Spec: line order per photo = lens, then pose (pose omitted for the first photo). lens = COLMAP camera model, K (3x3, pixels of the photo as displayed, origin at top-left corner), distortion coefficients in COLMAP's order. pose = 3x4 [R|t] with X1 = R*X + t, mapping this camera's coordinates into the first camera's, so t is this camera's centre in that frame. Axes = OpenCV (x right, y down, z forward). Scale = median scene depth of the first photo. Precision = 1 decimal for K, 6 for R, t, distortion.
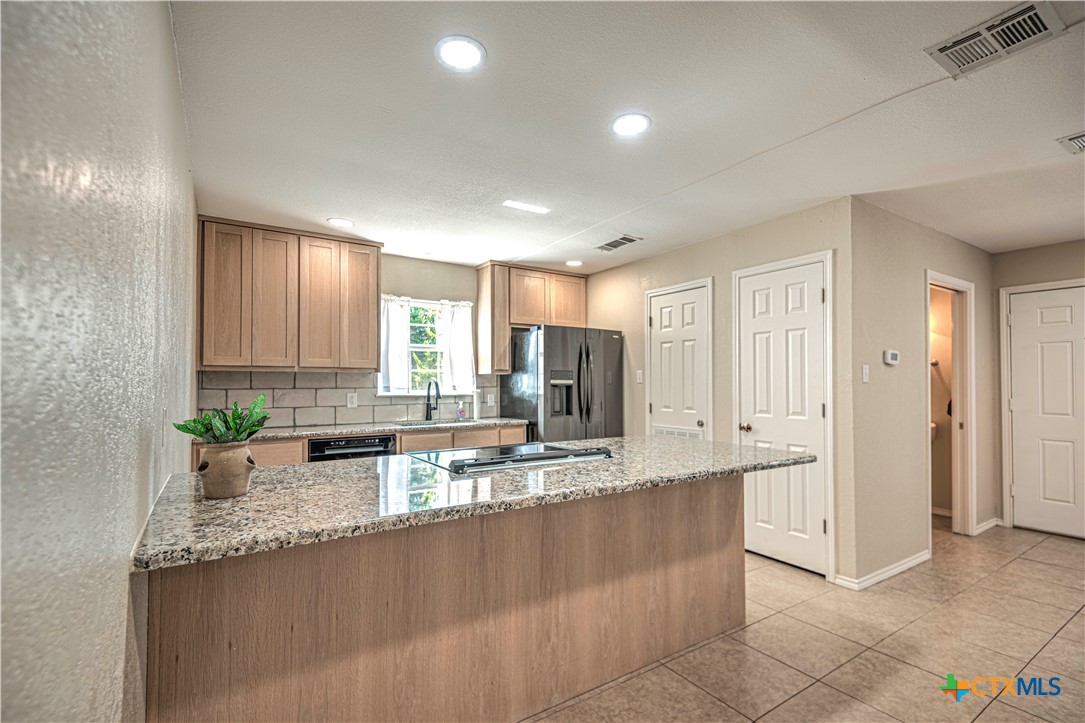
lens RADIAL K [[497.5, 0, 546.8], [0, 497.5, 370.1], [0, 0, 1]] dist [0.010842, -0.005634]
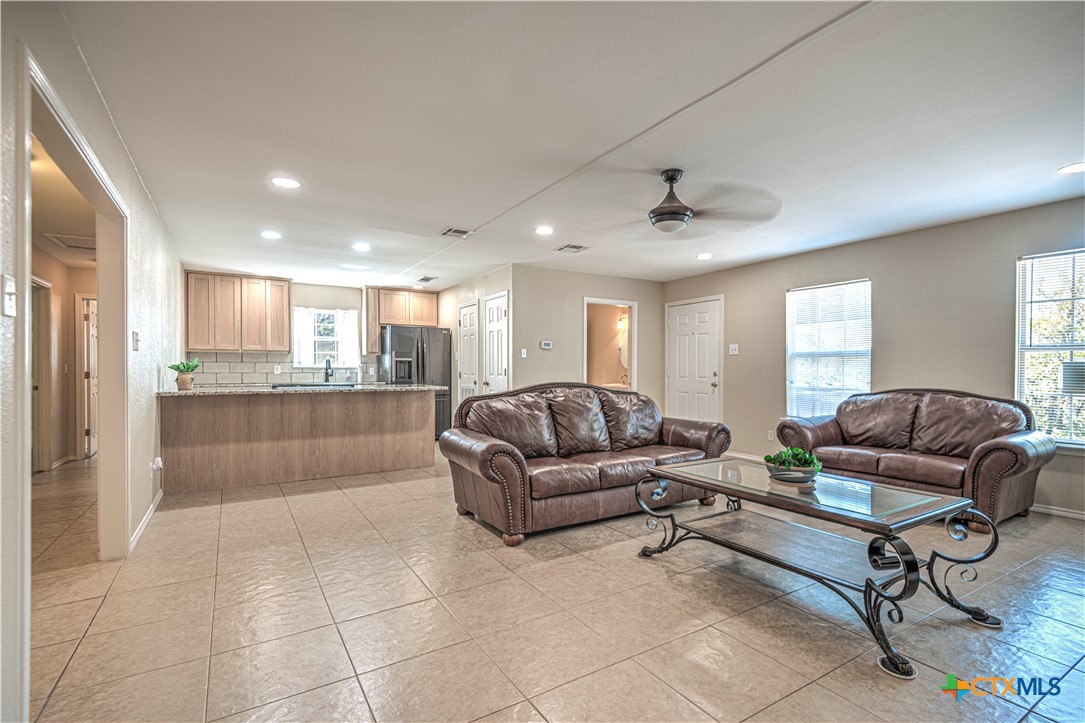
lens RADIAL K [[497.5, 0, 551.3], [0, 497.5, 370.4], [0, 0, 1]] dist [0.010842, -0.005634]
pose [[0.999941, 0.000160, -0.010842, 0.577077], [0.000133, 0.999635, 0.027005, 0.016717], [0.010842, -0.027005, 0.999577, -0.717953]]
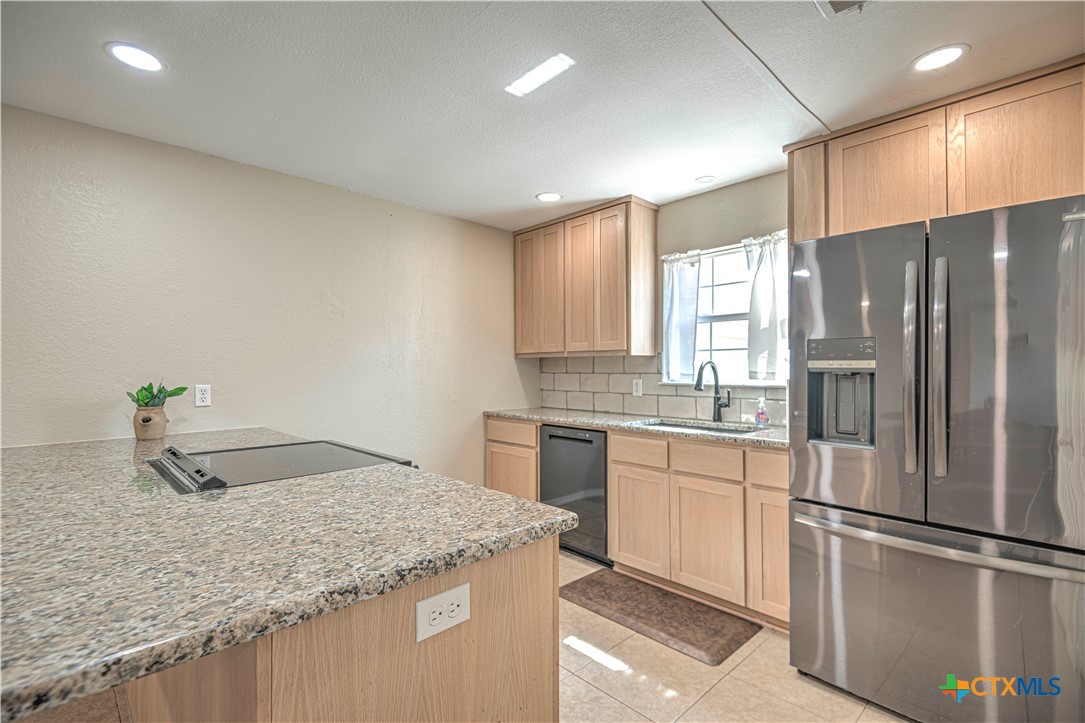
lens RADIAL K [[497.5, 0, 540.6], [0, 497.5, 366.1], [0, 0, 1]] dist [0.010842, -0.005634]
pose [[0.173038, -0.003579, -0.984909, 0.430033], [0.029434, 0.999566, 0.001539, 0.017195], [0.984475, -0.029256, 0.173068, 0.691825]]
